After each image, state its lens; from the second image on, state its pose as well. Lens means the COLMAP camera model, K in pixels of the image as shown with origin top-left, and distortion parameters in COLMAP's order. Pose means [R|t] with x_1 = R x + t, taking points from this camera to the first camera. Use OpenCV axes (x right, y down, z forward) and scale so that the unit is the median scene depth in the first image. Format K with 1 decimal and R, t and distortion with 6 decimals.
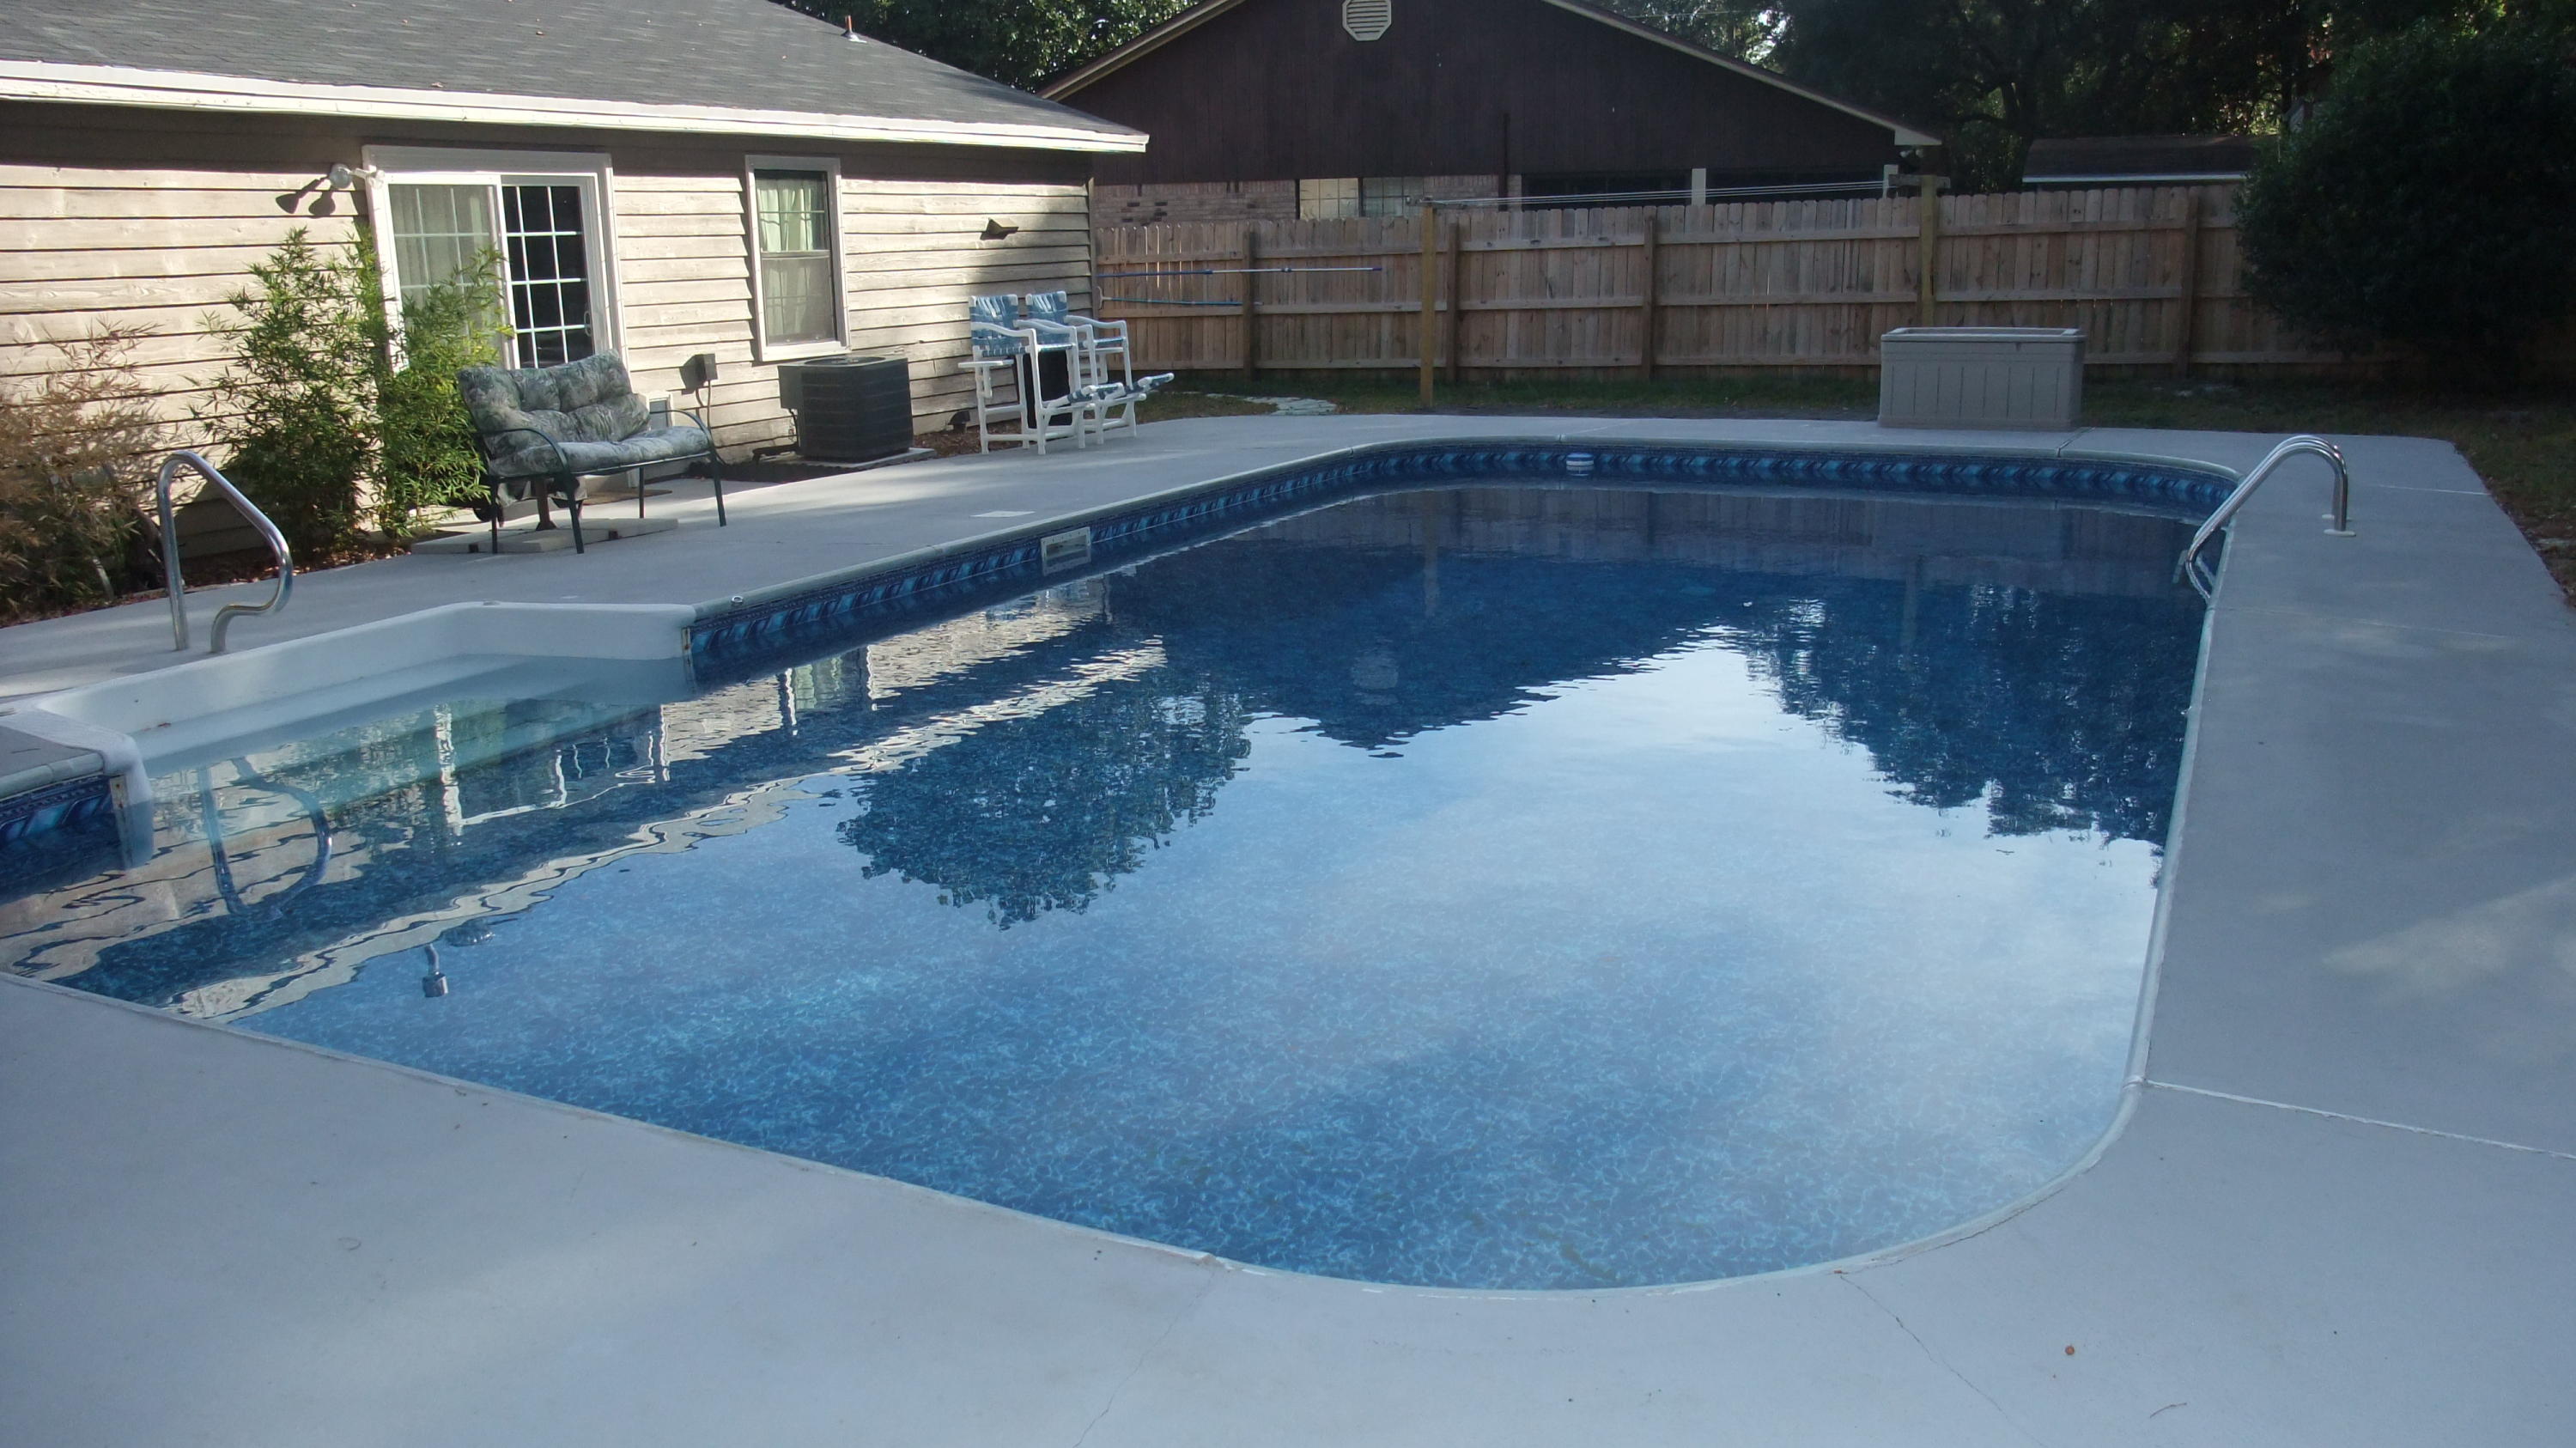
lens RADIAL K [[1974.9, 0, 1288.0], [0, 1974.9, 724.0], [0, 0, 1]] dist [-0.097353, 0.084131]
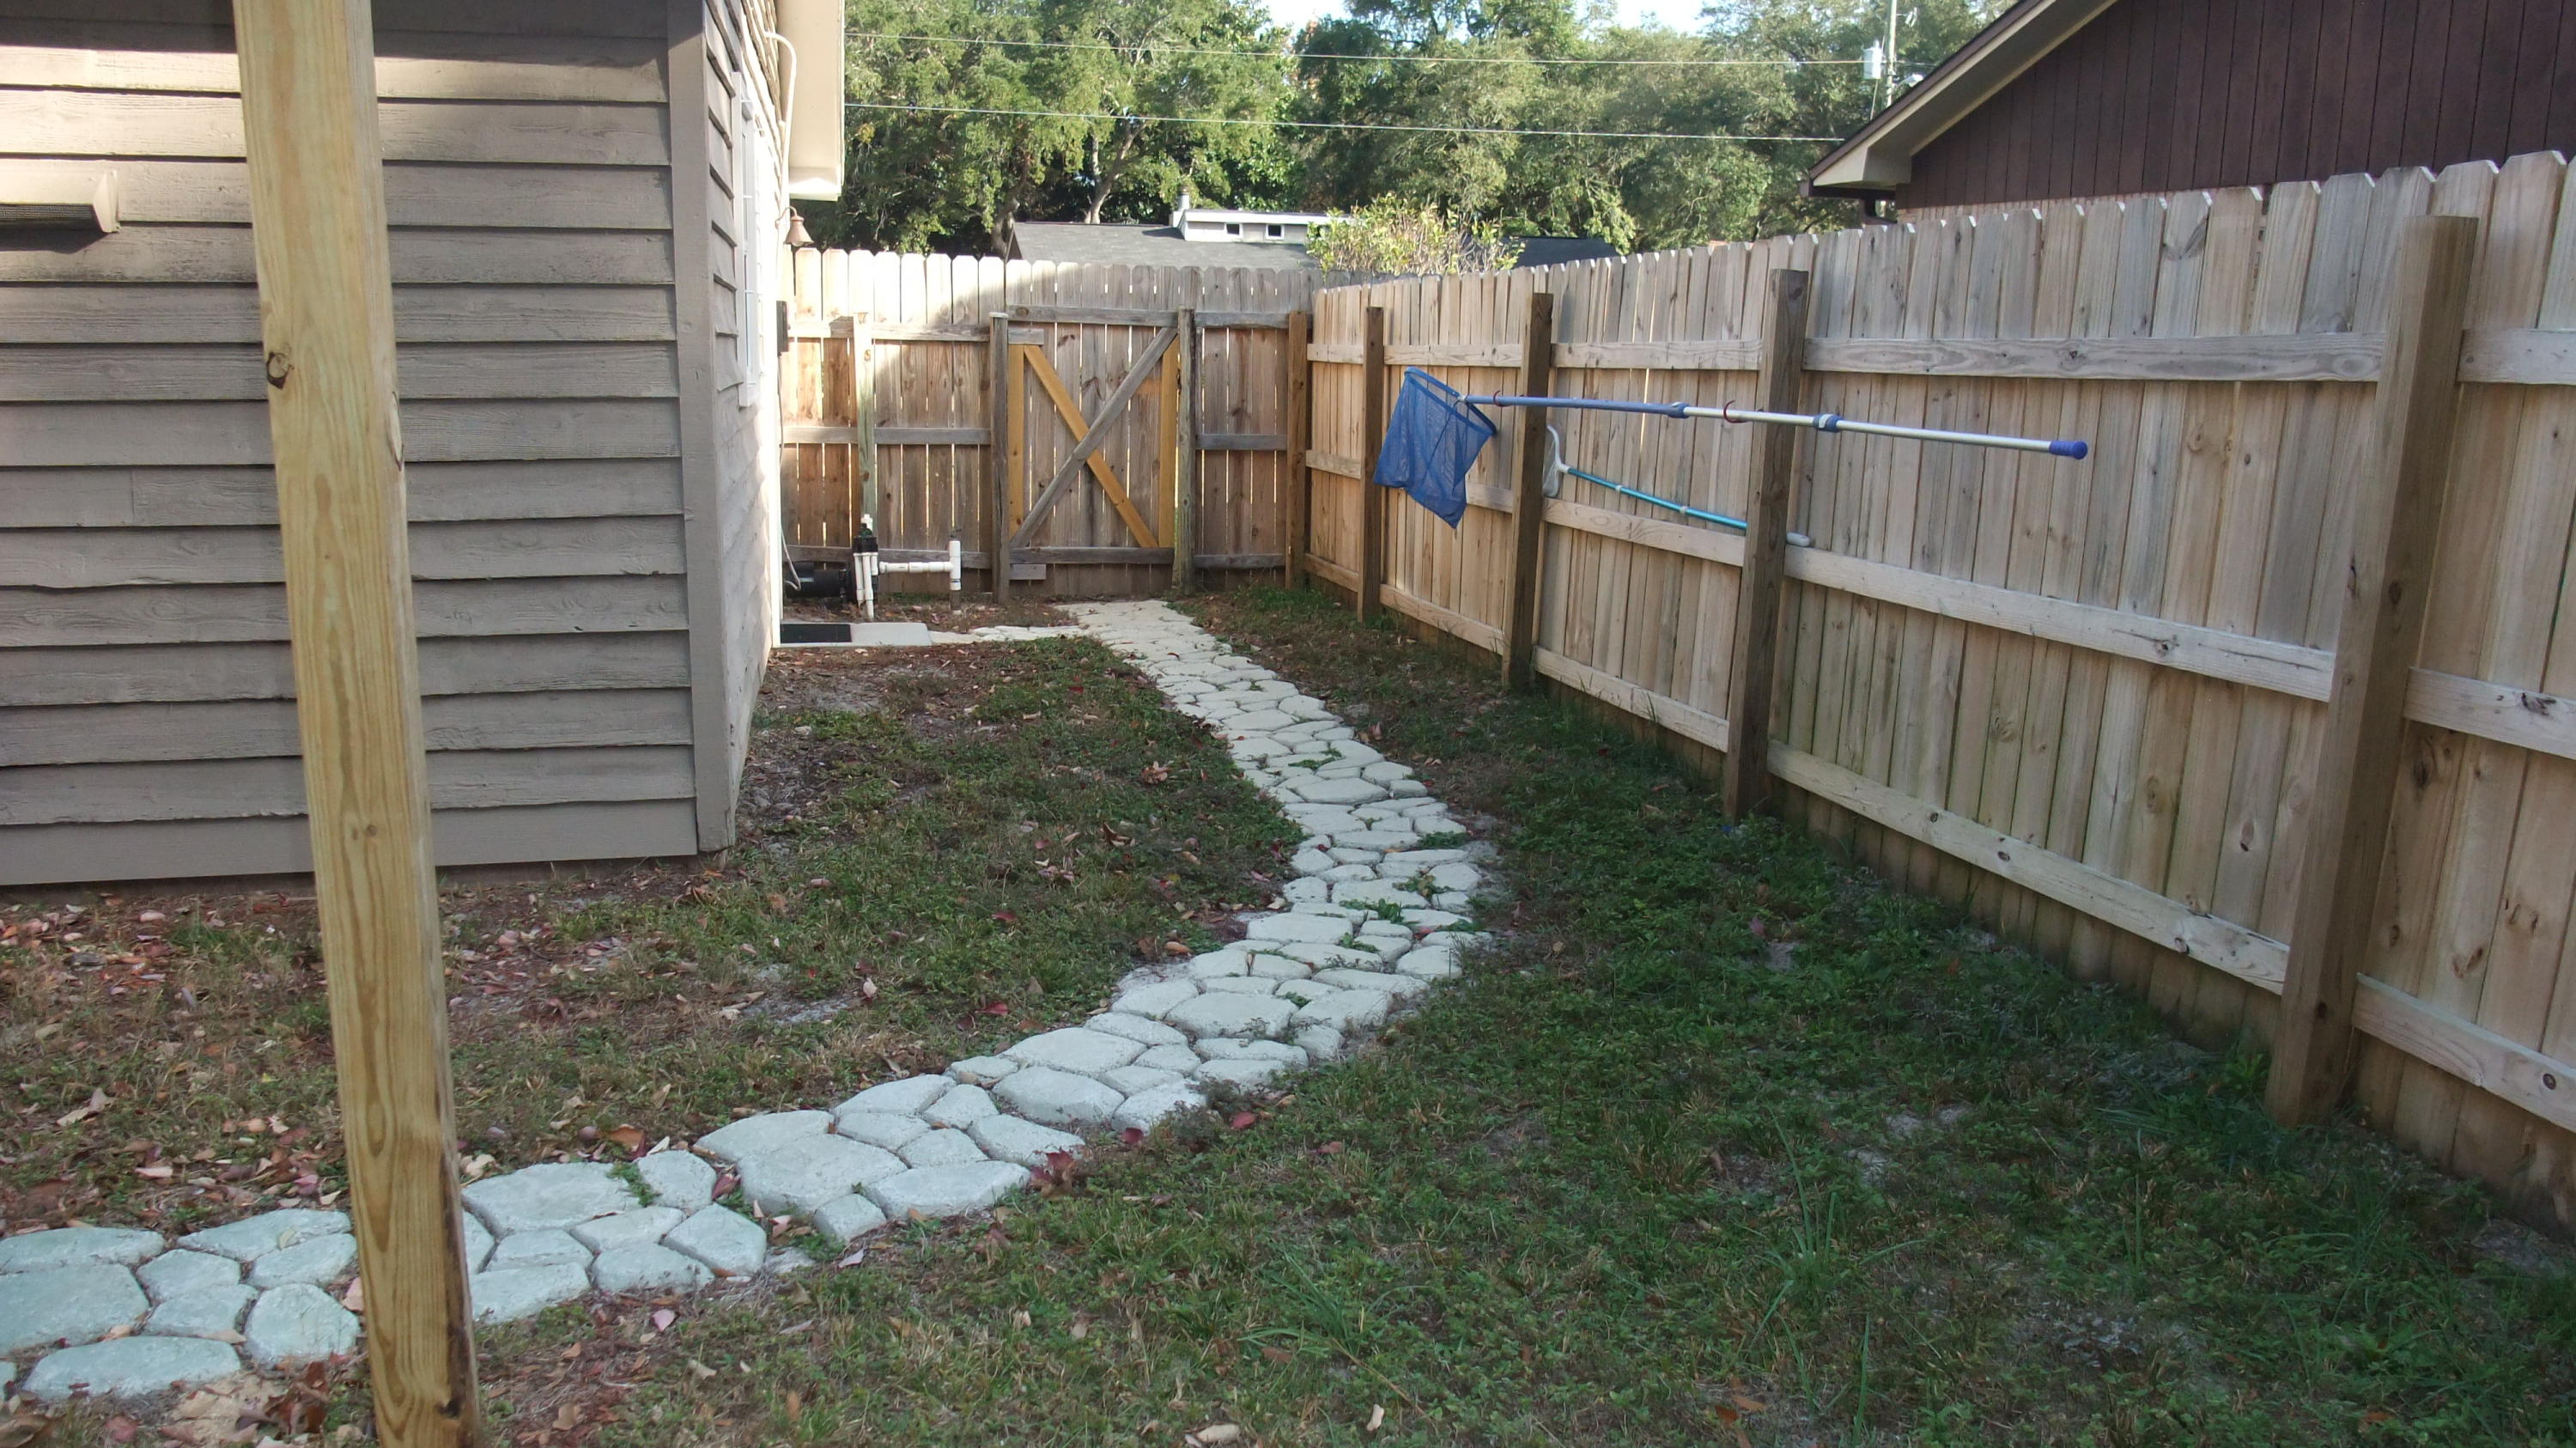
lens RADIAL K [[1959.3, 0, 1291.6], [0, 1959.3, 757.7], [0, 0, 1]] dist [-0.086216, 0.054651]
pose [[0.636840, 0.191390, -0.746863, 0.200657], [-0.207940, 0.975439, 0.072657, -0.264693], [0.742426, 0.109032, 0.660996, 1.083133]]
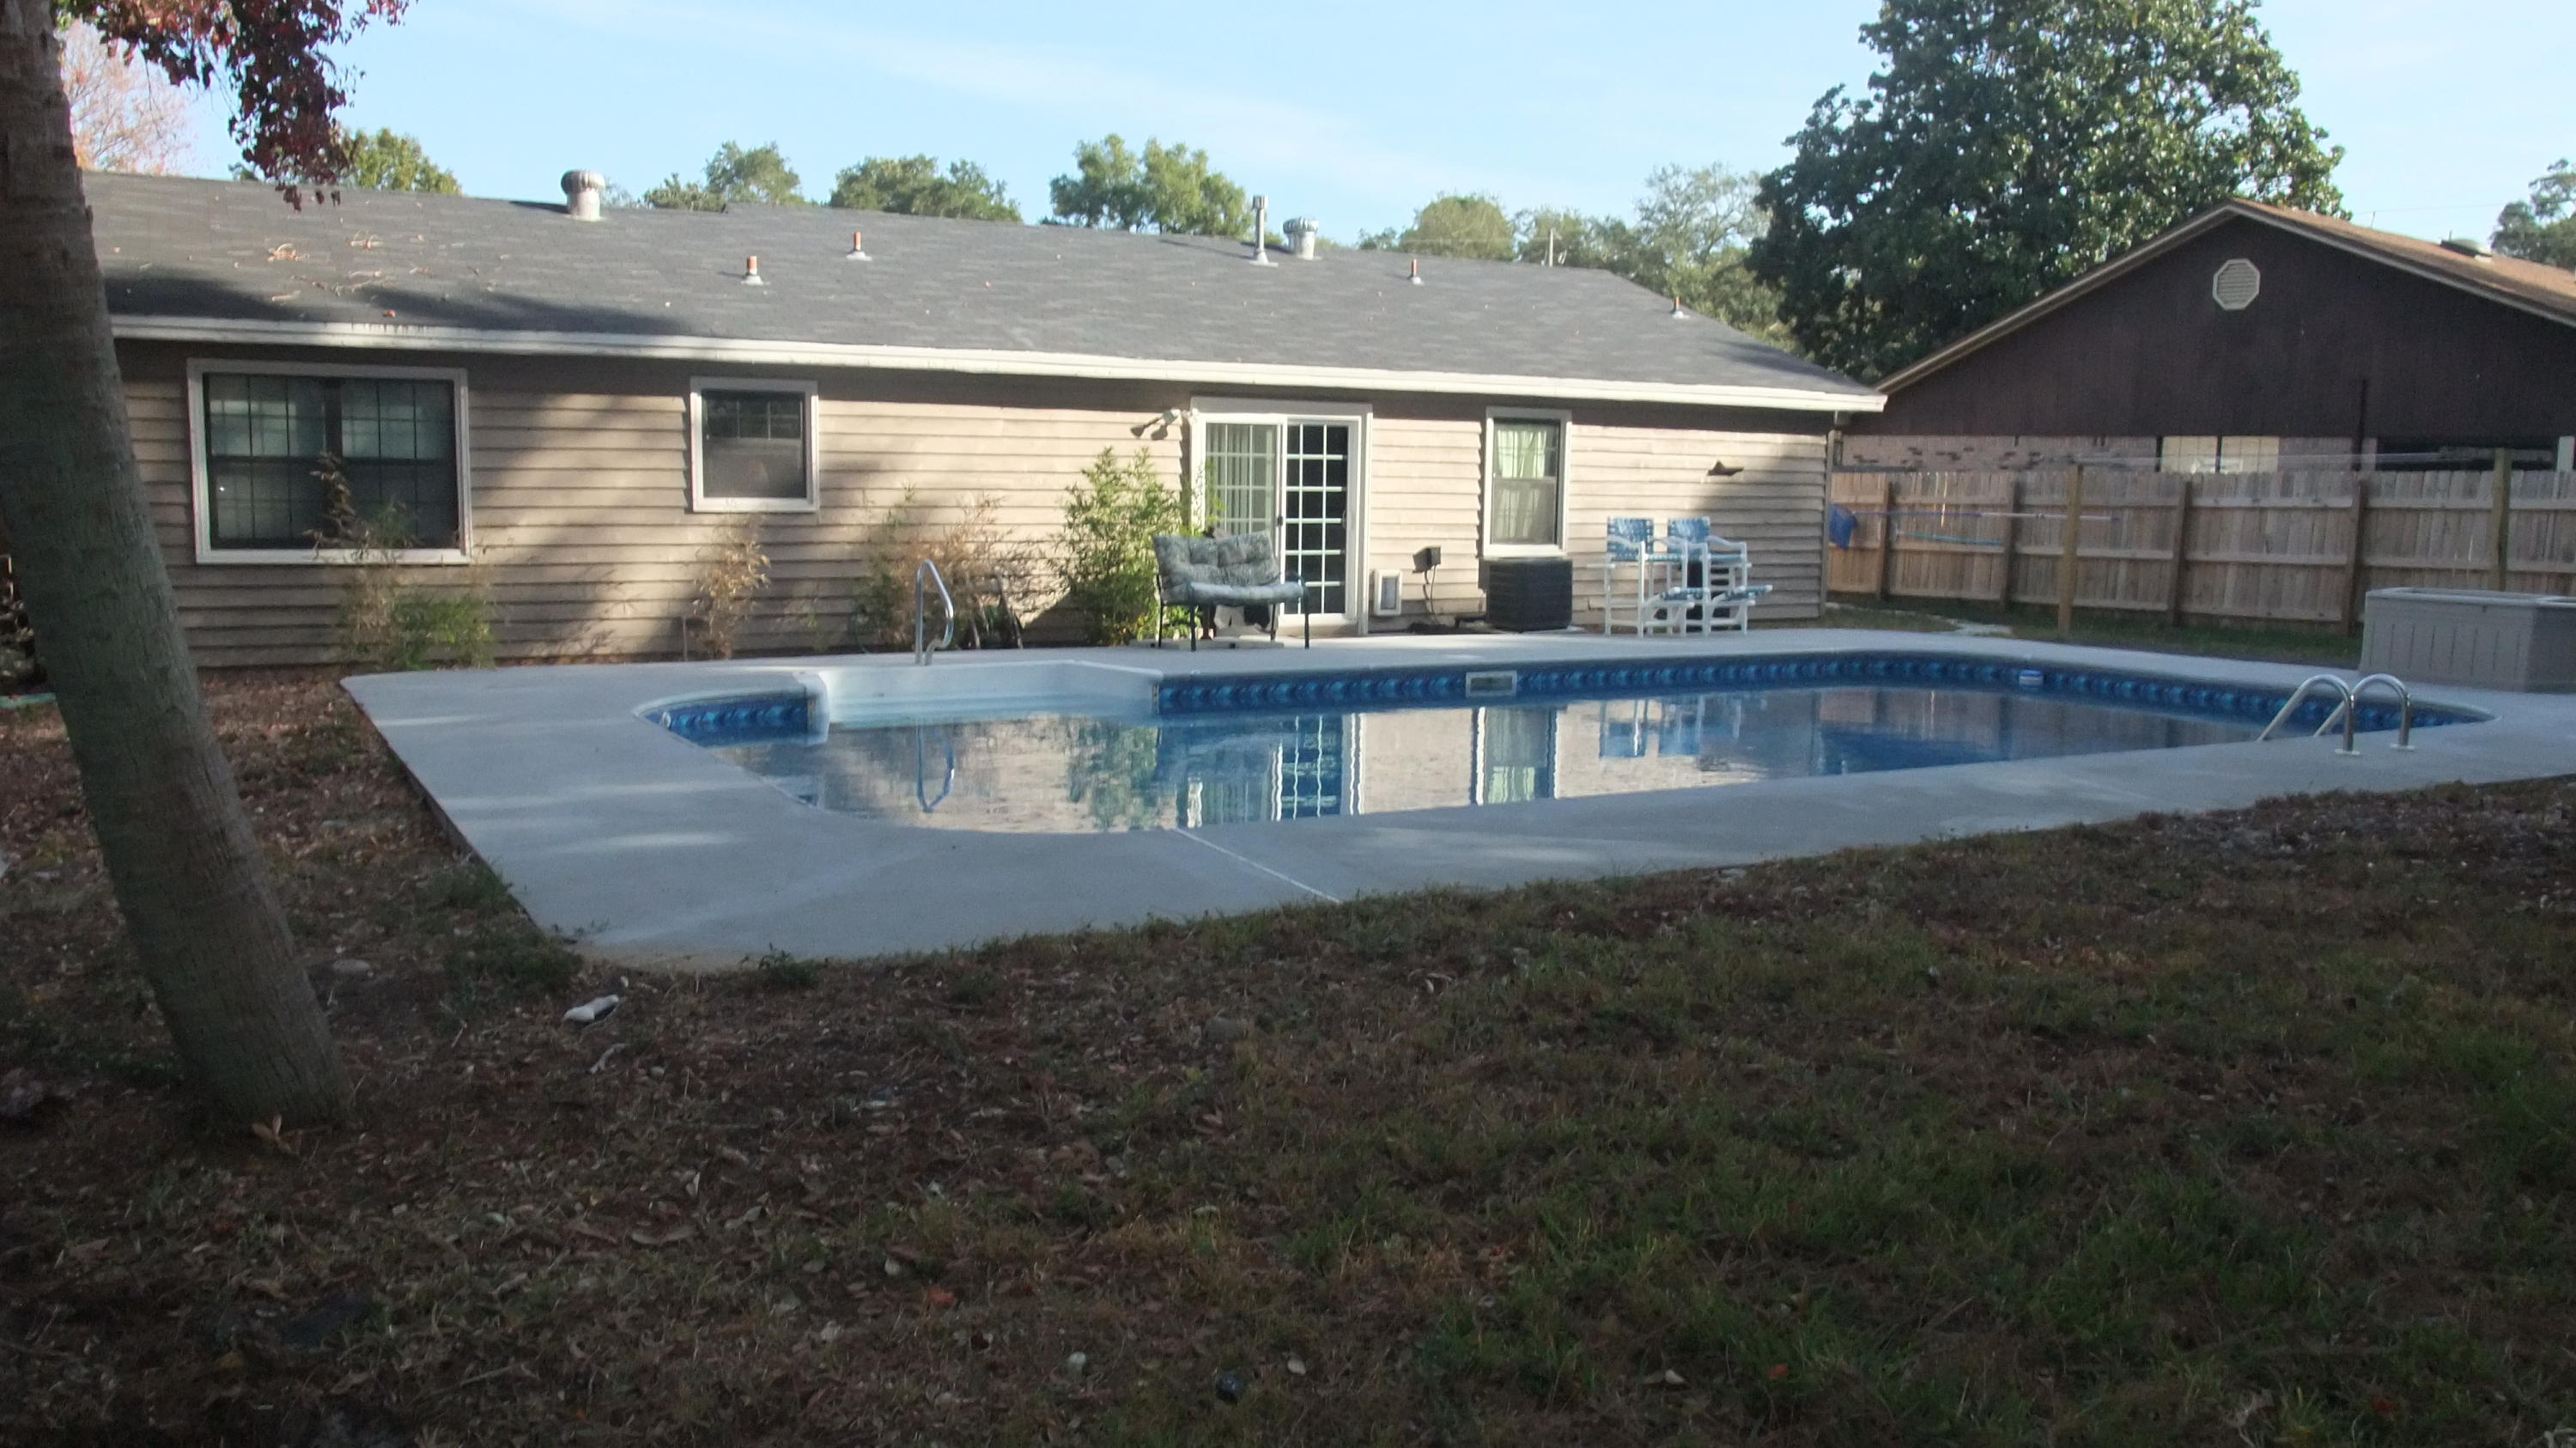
lens RADIAL K [[1974.9, 0, 1288.0], [0, 1974.9, 724.0], [0, 0, 1]] dist [-0.097353, 0.084131]
pose [[0.827418, 0.104367, -0.551803, 0.367987], [-0.166727, 0.983930, -0.063905, 0.037827], [0.536266, 0.144876, 0.831523, -0.184951]]
